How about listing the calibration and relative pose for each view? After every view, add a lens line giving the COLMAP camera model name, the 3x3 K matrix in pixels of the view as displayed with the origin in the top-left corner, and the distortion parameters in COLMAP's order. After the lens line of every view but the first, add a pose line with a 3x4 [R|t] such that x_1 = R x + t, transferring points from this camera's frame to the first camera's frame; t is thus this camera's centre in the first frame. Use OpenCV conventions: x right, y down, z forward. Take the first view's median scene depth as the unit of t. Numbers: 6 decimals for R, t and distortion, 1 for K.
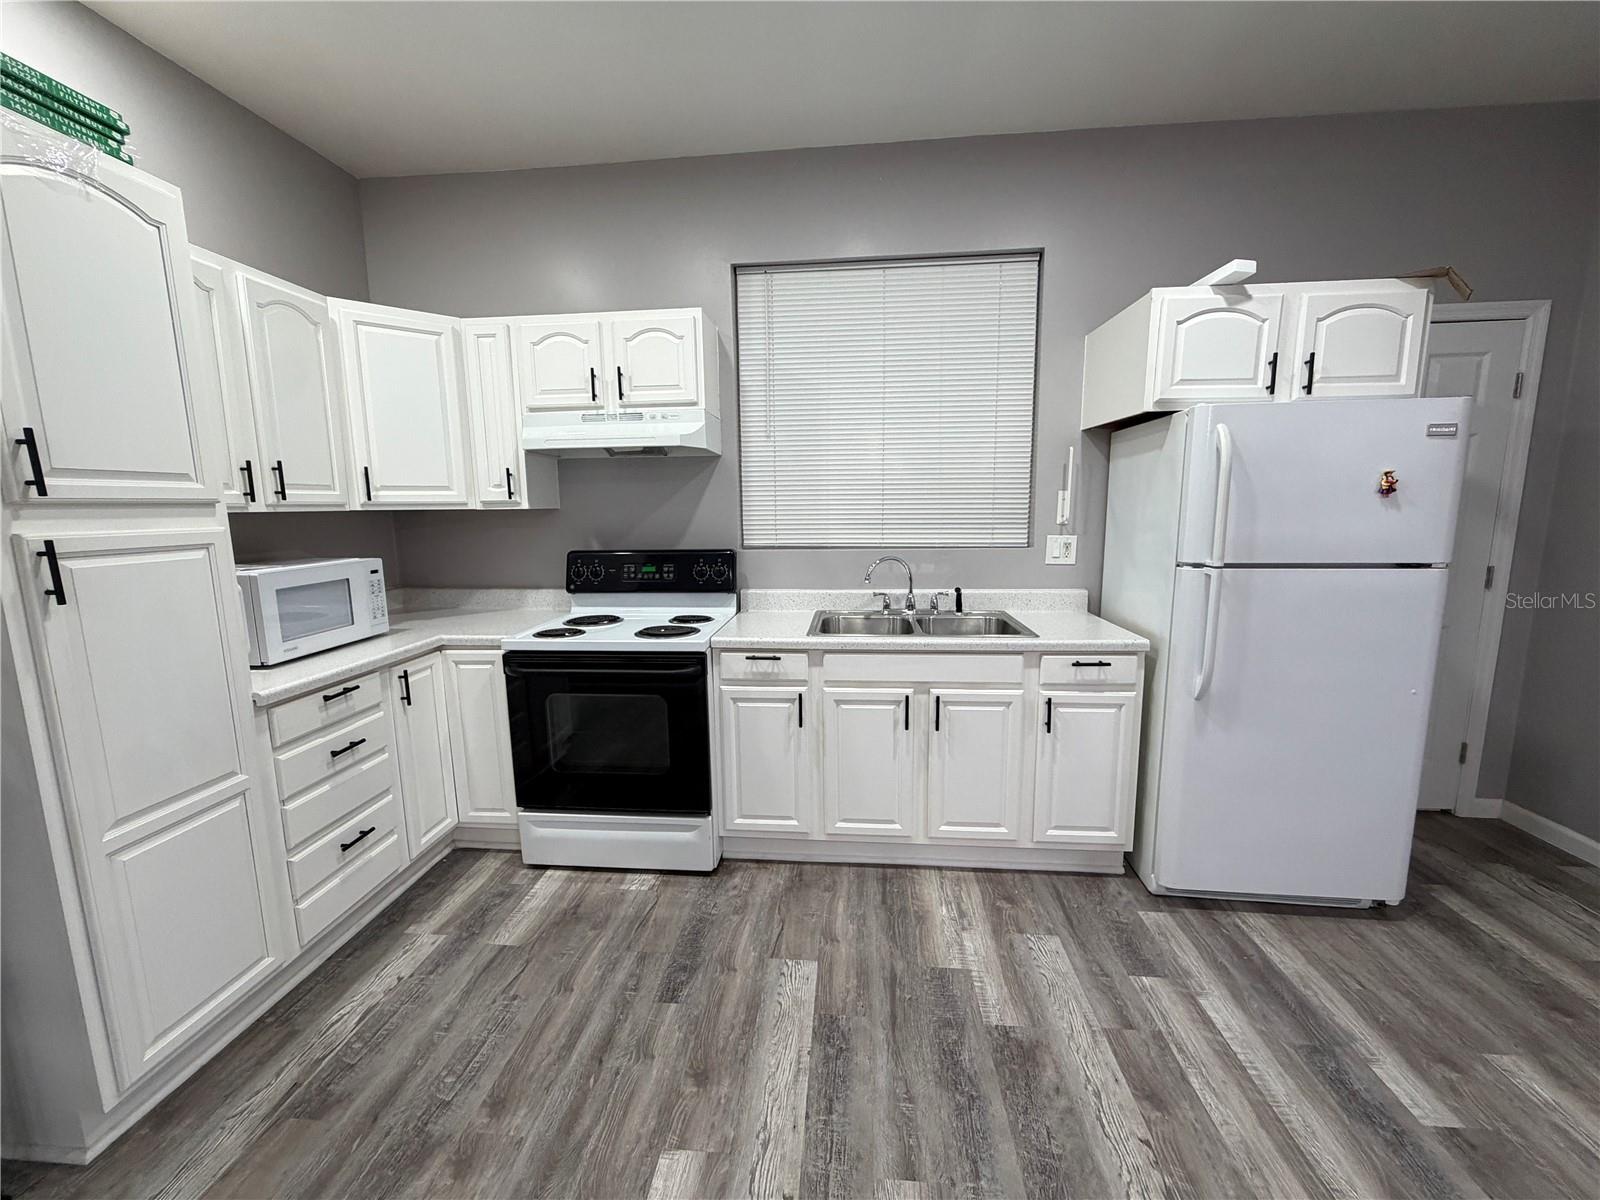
lens RADIAL K [[638.3, 0, 797.7], [0, 638.3, 599.6], [0, 0, 1]] dist [-0.000458, 0.000211]
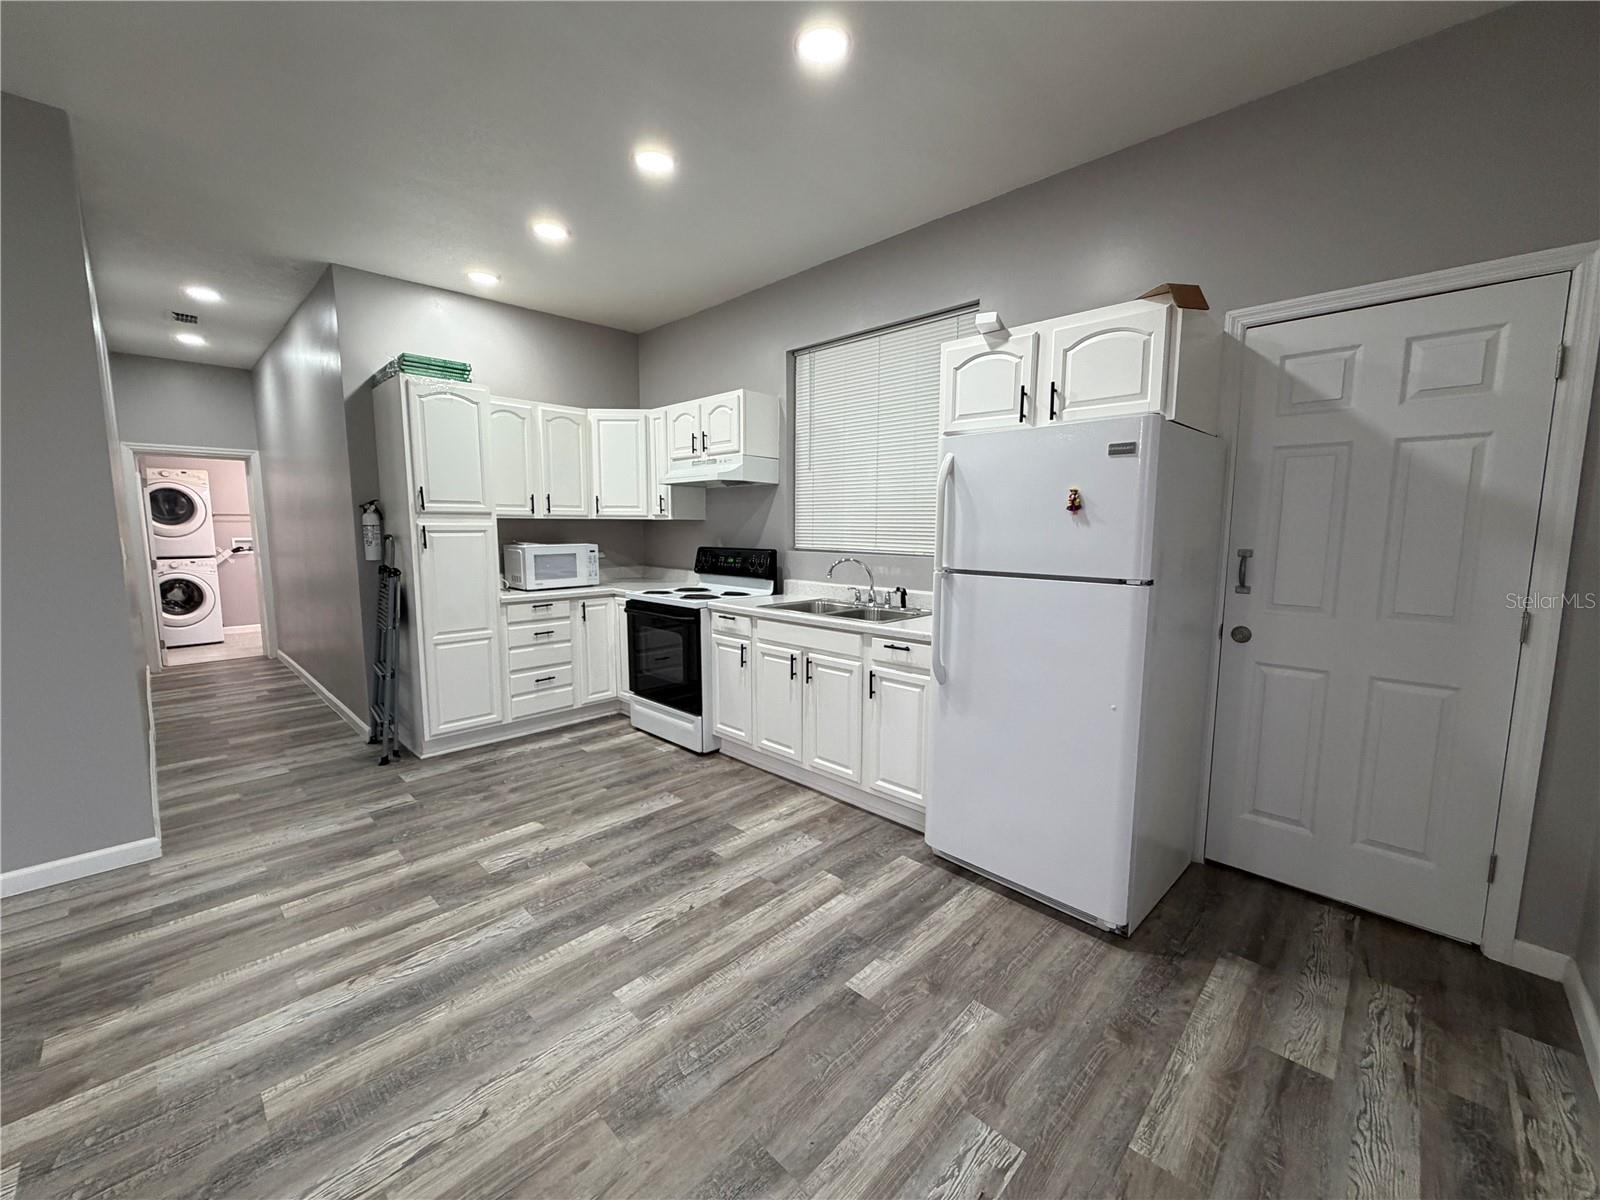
lens RADIAL K [[638.3, 0, 797.7], [0, 638.3, 599.6], [0, 0, 1]] dist [-0.000458, 0.000211]
pose [[0.776625, 0.088674, -0.623690, 1.068489], [-0.105526, 0.994367, 0.009974, 0.016382], [0.621061, 0.058069, 0.781608, -0.092449]]
